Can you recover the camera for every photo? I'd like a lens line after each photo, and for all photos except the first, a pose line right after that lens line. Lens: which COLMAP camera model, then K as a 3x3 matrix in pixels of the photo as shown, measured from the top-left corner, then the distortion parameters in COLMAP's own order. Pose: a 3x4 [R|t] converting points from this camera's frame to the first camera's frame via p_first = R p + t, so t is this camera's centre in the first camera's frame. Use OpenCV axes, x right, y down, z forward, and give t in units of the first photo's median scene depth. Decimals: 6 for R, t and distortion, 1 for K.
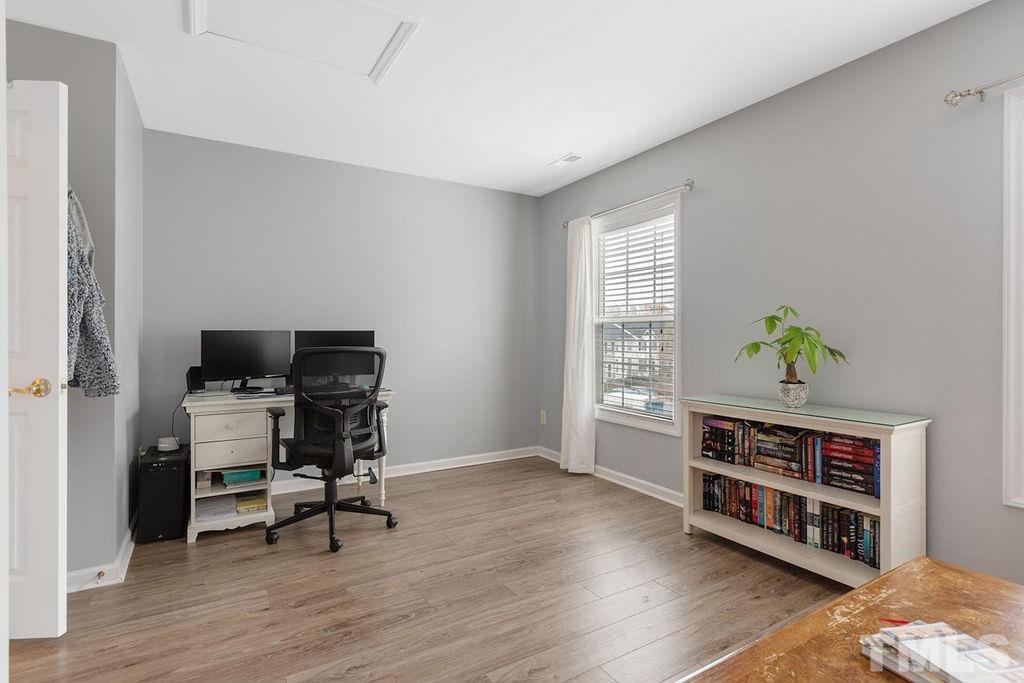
lens RADIAL K [[499.7, 0, 512.0], [0, 499.7, 341.5], [0, 0, 1]] dist [-0.000063, 0.000033]
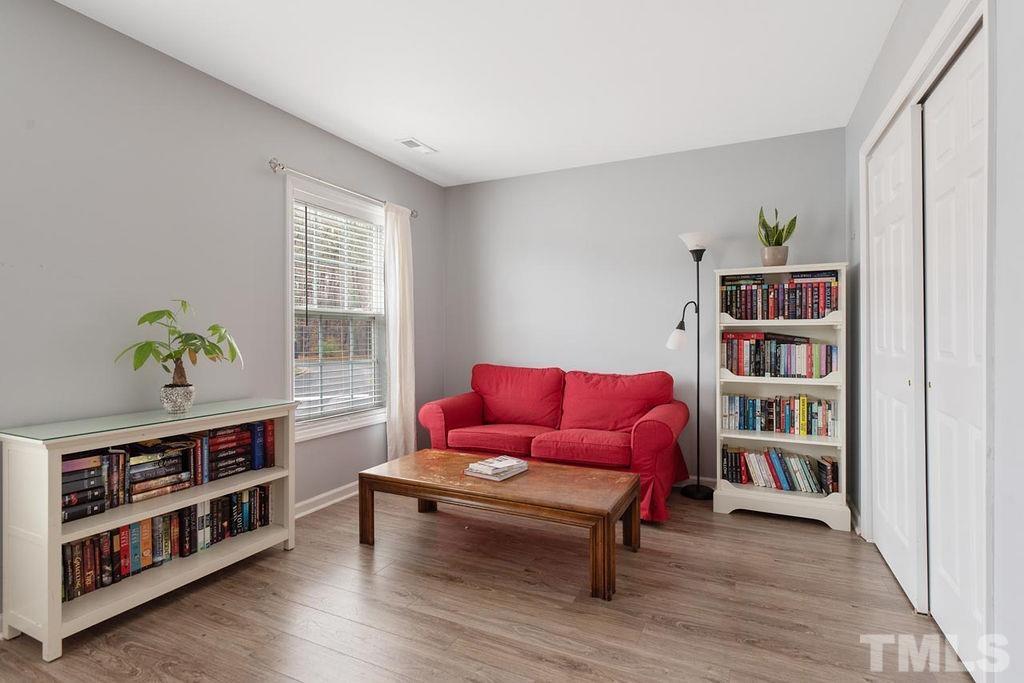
lens RADIAL K [[499.7, 0, 512.0], [0, 499.7, 341.5], [0, 0, 1]] dist [-0.000063, 0.000033]
pose [[-0.552369, -0.009242, 0.833549, -0.539614], [0.007642, 0.999840, 0.016150, -0.007856], [-0.833565, 0.015291, -0.552210, 1.024541]]
